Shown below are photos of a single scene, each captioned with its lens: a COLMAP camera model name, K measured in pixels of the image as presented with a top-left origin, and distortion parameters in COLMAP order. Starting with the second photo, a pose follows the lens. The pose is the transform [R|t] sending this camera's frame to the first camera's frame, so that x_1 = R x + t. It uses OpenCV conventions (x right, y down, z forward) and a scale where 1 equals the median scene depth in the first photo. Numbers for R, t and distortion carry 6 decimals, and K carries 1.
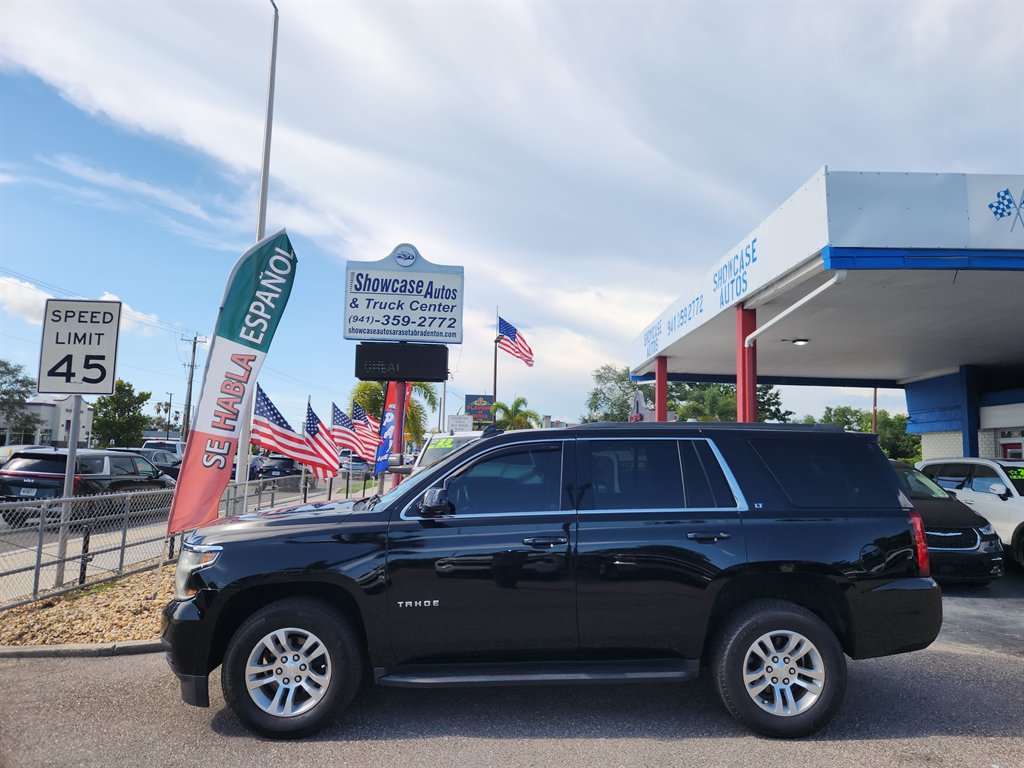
lens RADIAL K [[698.5, 0, 524.8], [0, 698.5, 383.1], [0, 0, 1]] dist [0.048319, -0.032108]
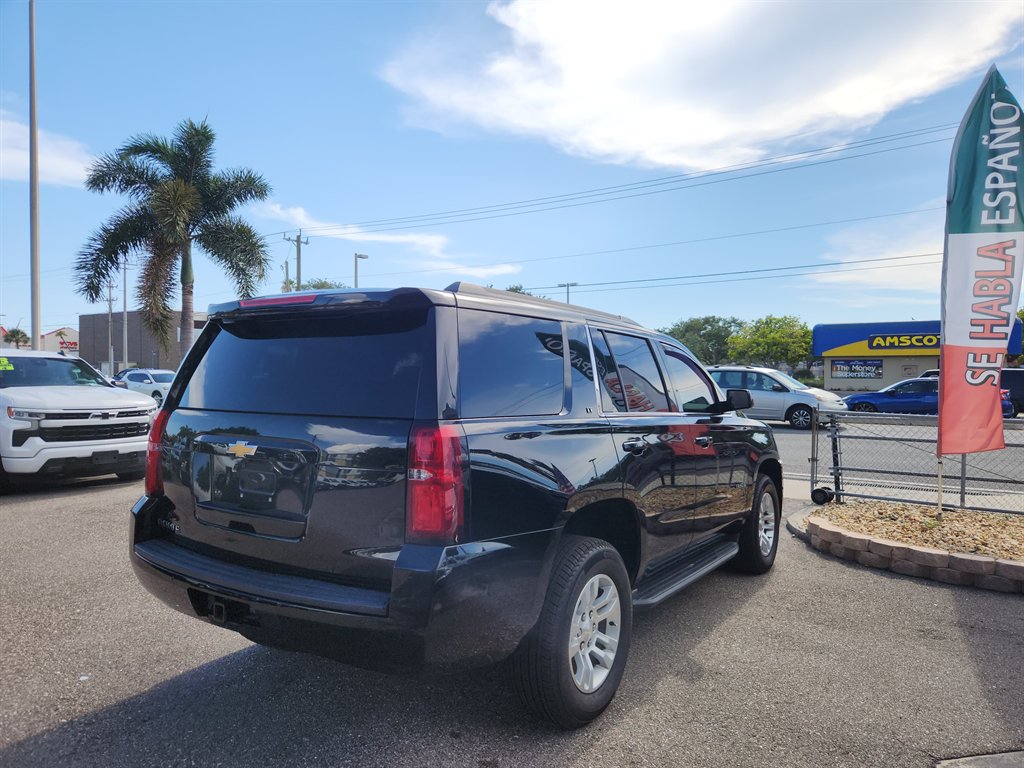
lens RADIAL K [[684.6, 0, 533.9], [0, 684.6, 368.8], [0, 0, 1]] dist [0.046609, -0.026728]
pose [[-0.580715, -0.031776, -0.813486, 0.360435], [0.064409, 0.994313, -0.084818, 0.088999], [0.811555, -0.101651, -0.575366, 0.673267]]
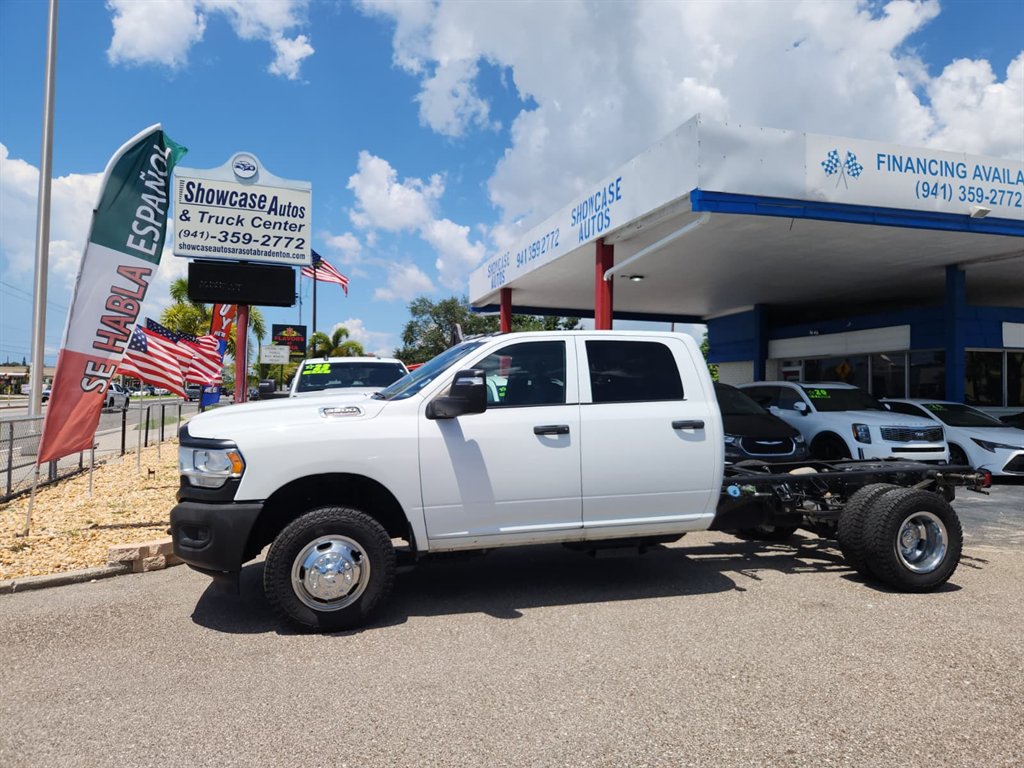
lens RADIAL K [[698.5, 0, 522.4], [0, 698.5, 388.7], [0, 0, 1]] dist [0.048319, -0.032108]
pose [[0.961409, -0.006057, 0.275057, -0.101497], [-0.021986, 0.994869, 0.098755, 0.010528], [-0.274244, -0.100992, 0.956342, -0.007885]]
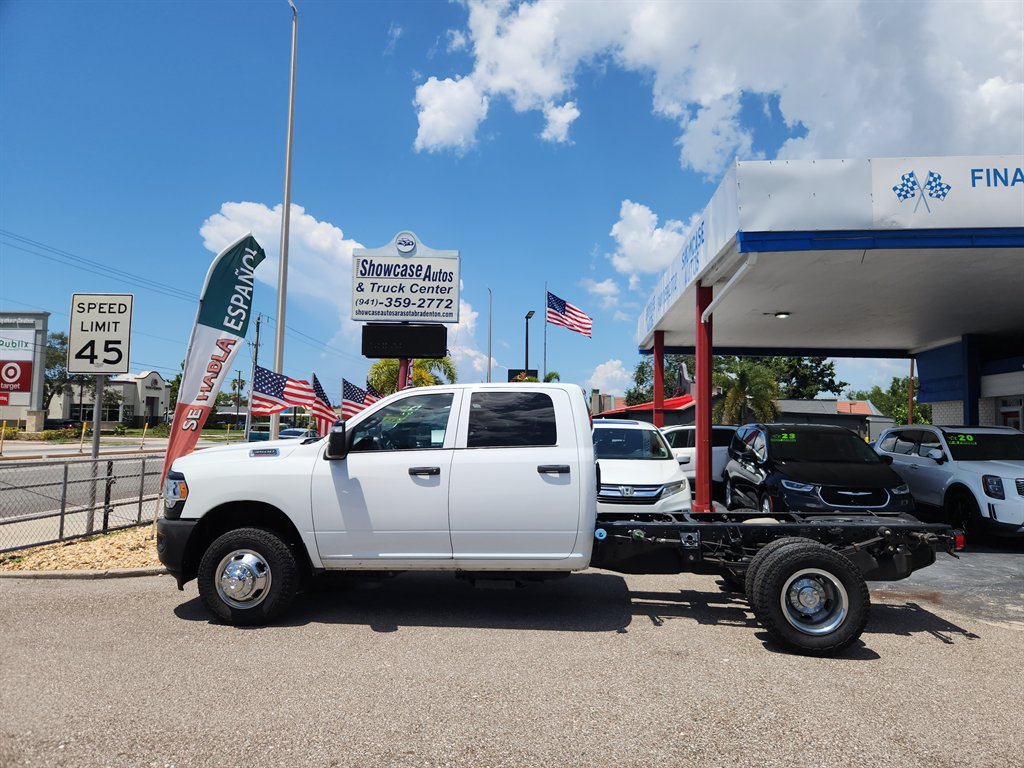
lens RADIAL K [[698.5, 0, 522.0], [0, 698.5, 381.9], [0, 0, 1]] dist [0.048319, -0.032108]
pose [[0.995713, -0.009494, -0.092011, 0.139498], [0.012751, 0.999310, 0.034877, -0.001988], [0.091617, -0.035901, 0.995147, -0.090656]]
